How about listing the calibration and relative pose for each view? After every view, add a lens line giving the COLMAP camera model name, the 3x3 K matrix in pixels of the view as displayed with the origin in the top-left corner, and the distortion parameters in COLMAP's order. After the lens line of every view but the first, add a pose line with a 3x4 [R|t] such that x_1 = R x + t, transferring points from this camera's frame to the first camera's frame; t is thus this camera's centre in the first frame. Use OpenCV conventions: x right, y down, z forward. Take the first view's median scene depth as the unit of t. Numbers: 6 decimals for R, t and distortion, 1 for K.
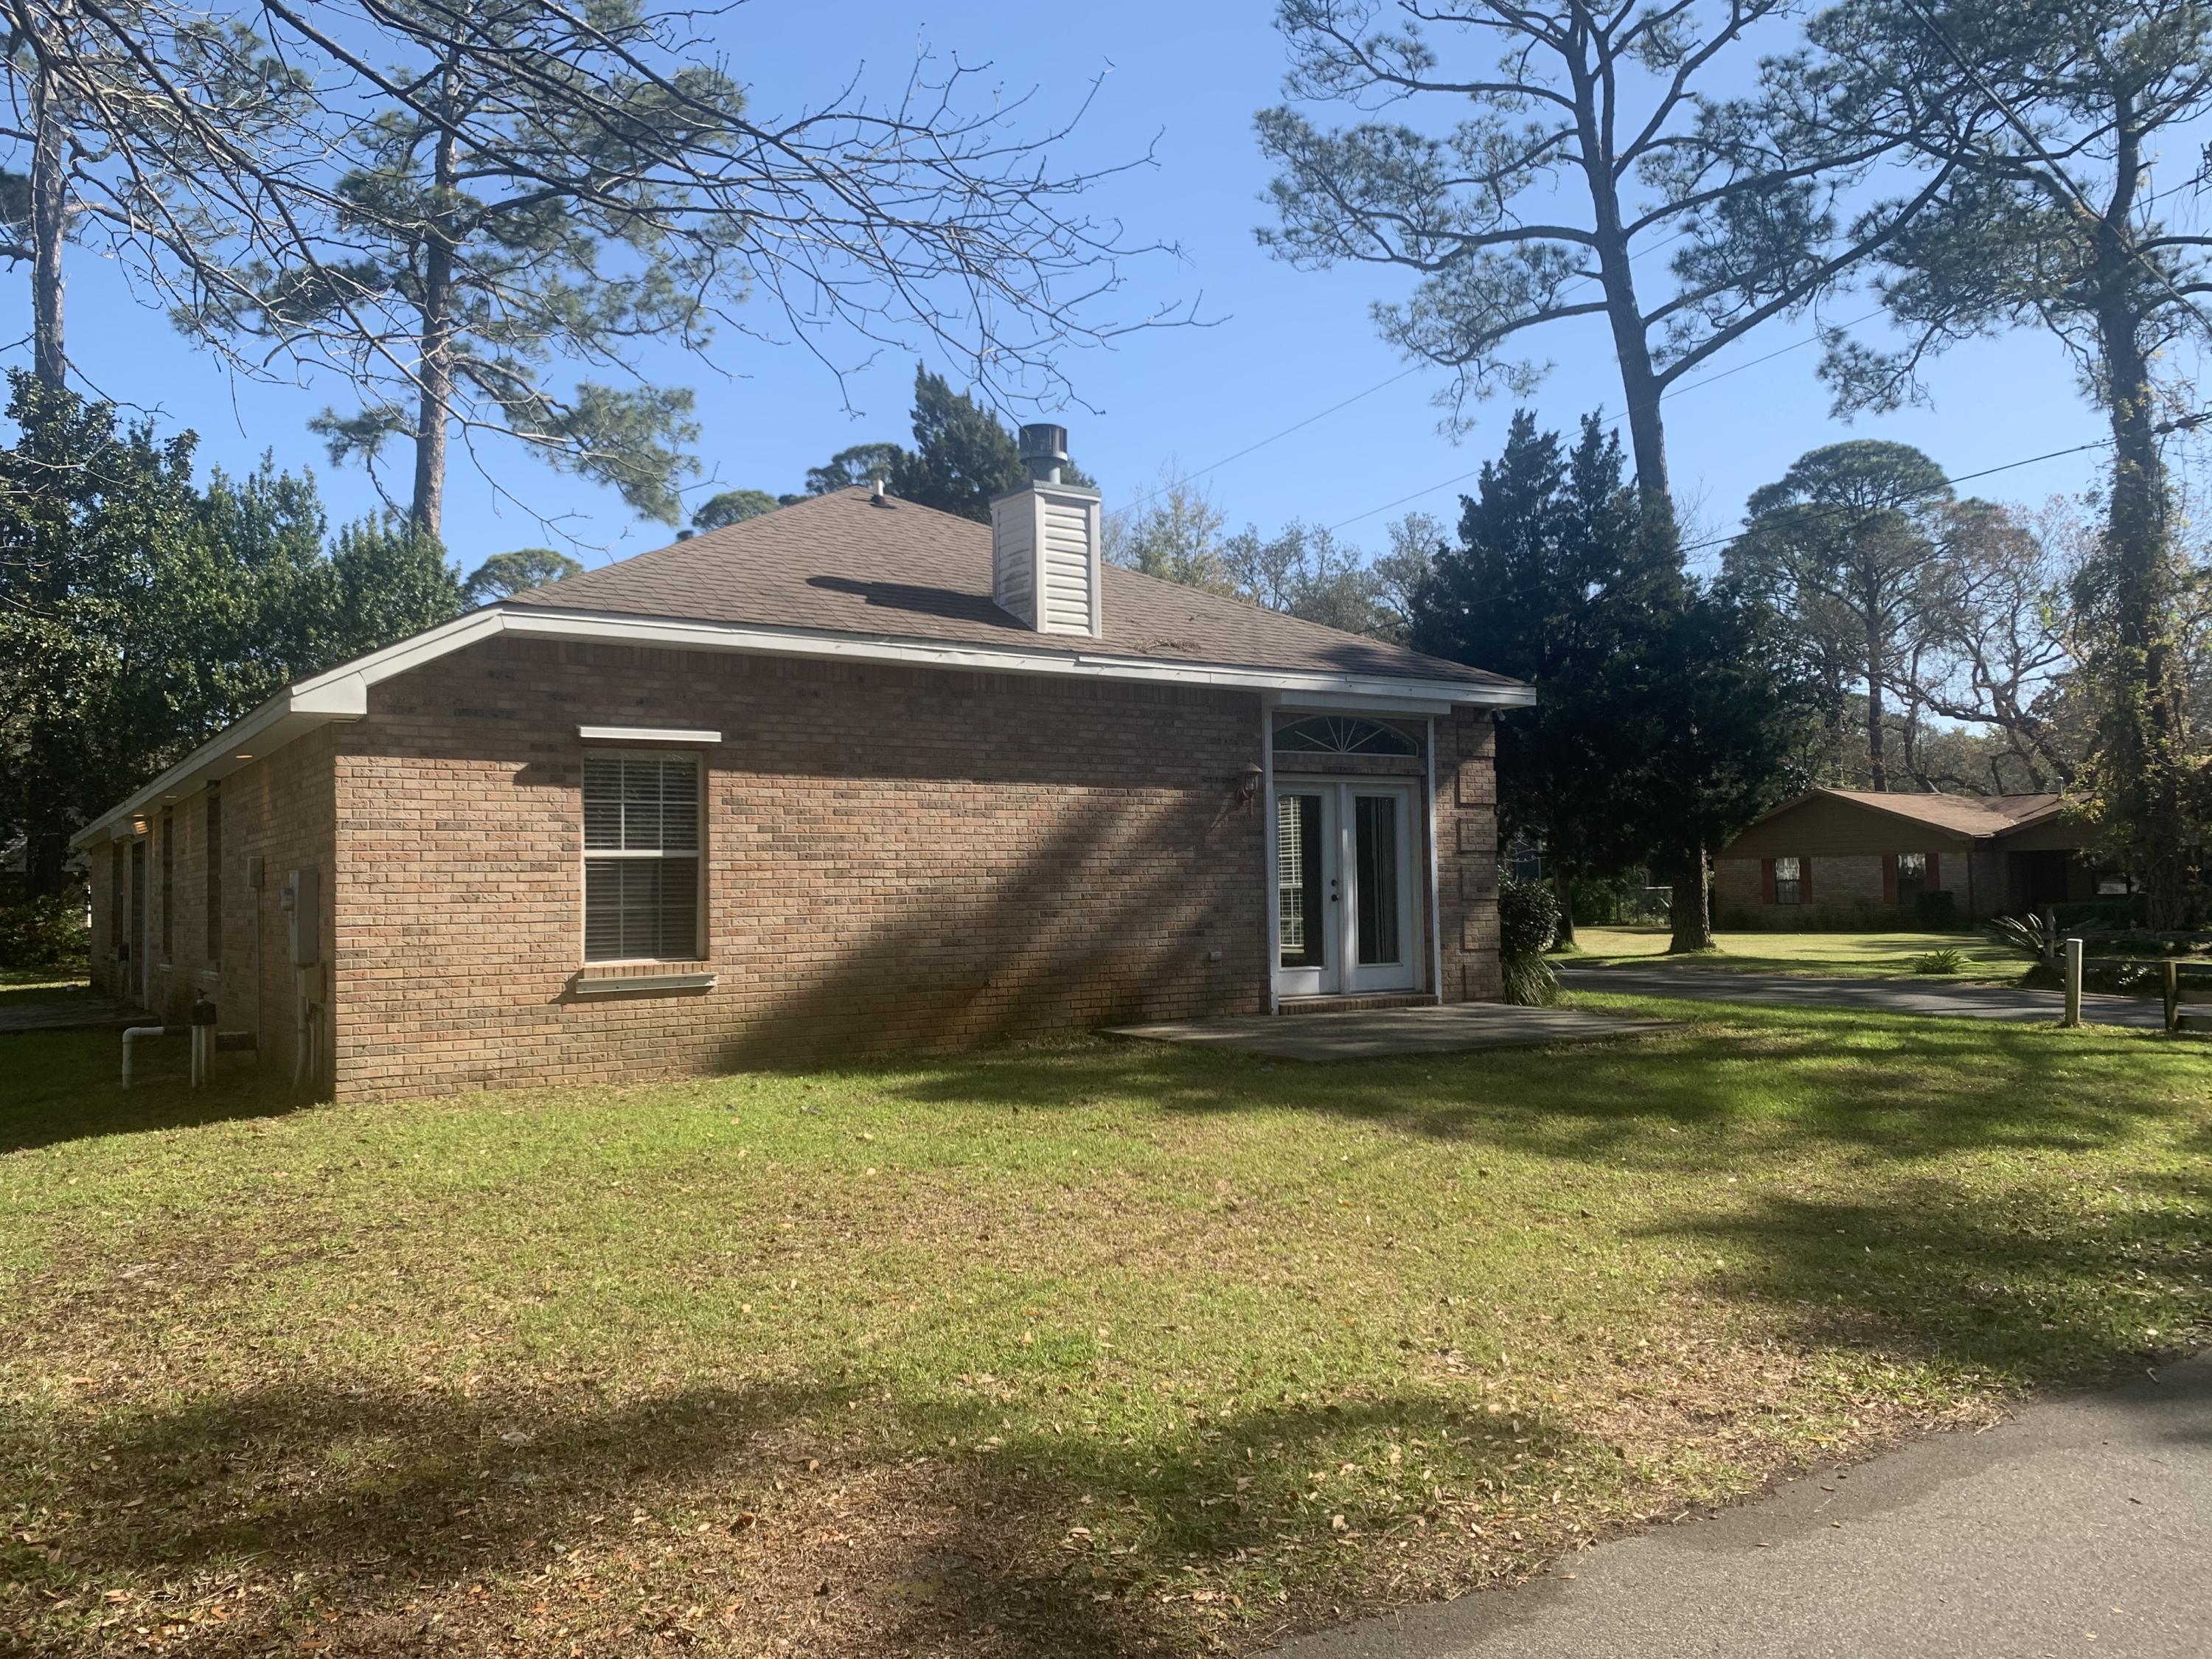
lens RADIAL K [[1690.0, 0, 1104.0], [0, 1690.0, 829.6], [0, 0, 1]] dist [0.040929, -0.049195]
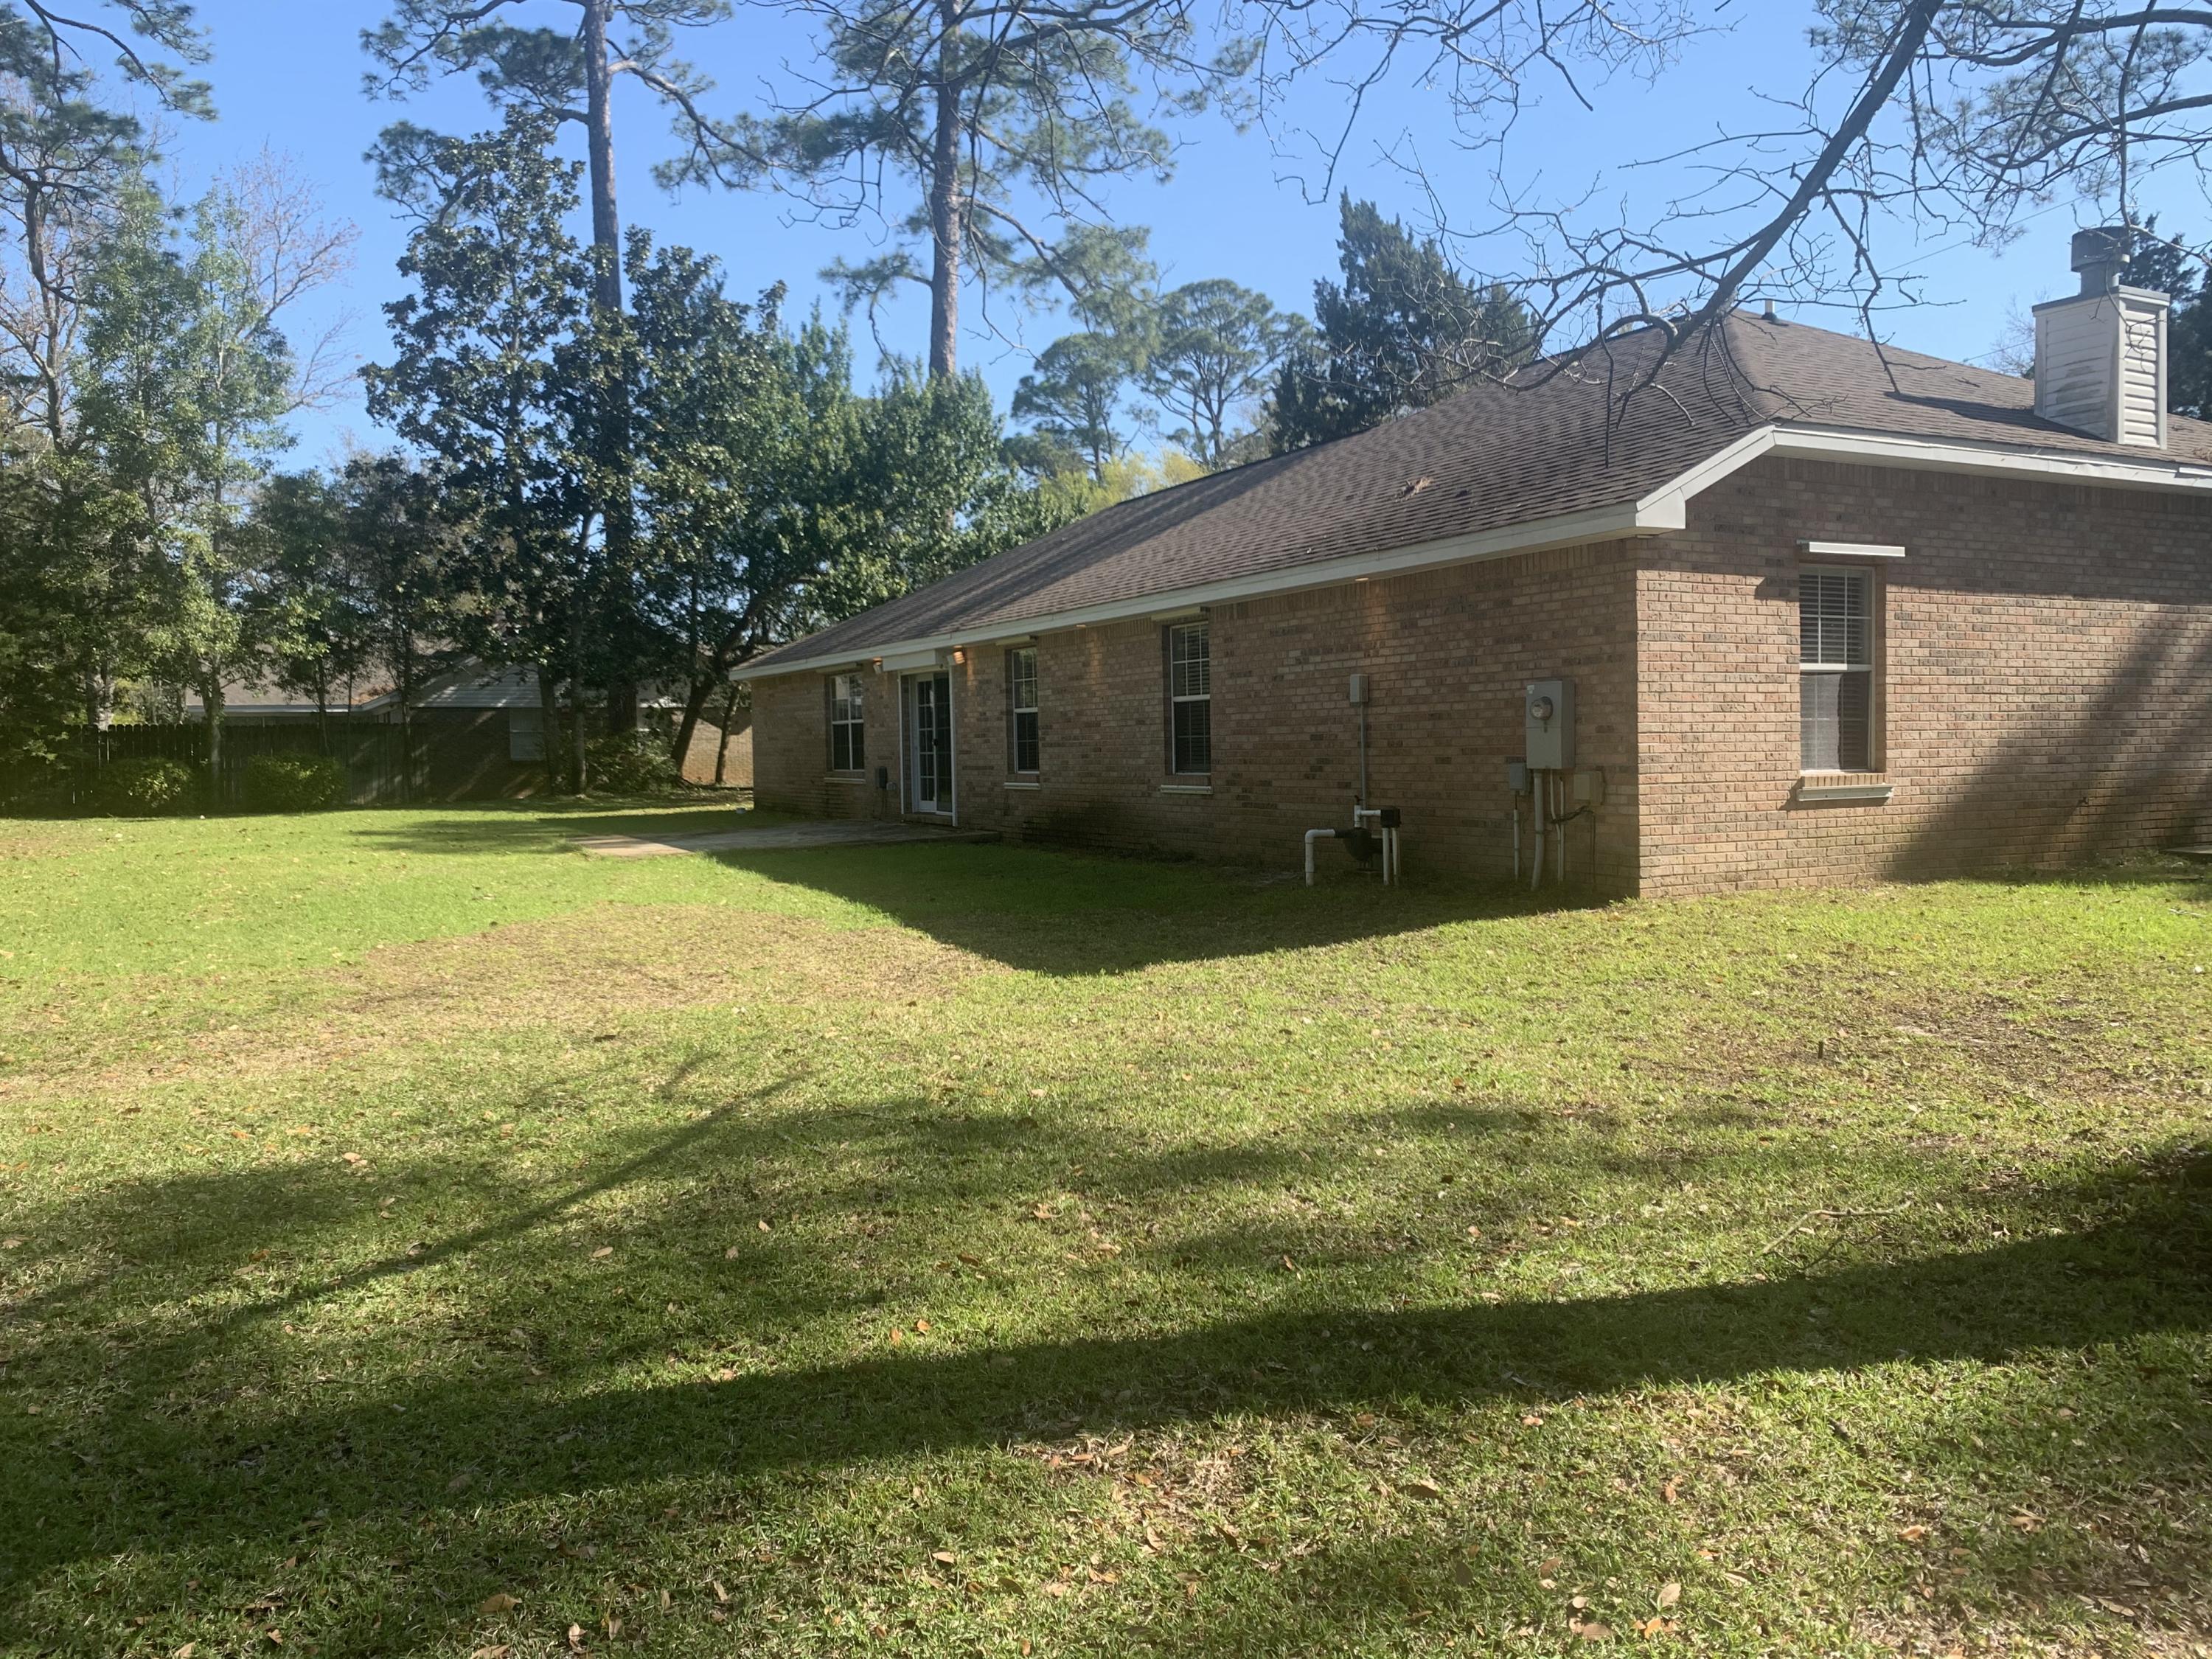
lens RADIAL K [[1690.0, 0, 1111.8], [0, 1690.0, 818.4], [0, 0, 1]] dist [0.040929, -0.049195]
pose [[0.990769, 0.011808, -0.135046, -0.534064], [-0.000468, 0.996491, 0.083697, 0.018448], [0.135561, -0.082862, 0.987298, -0.076677]]
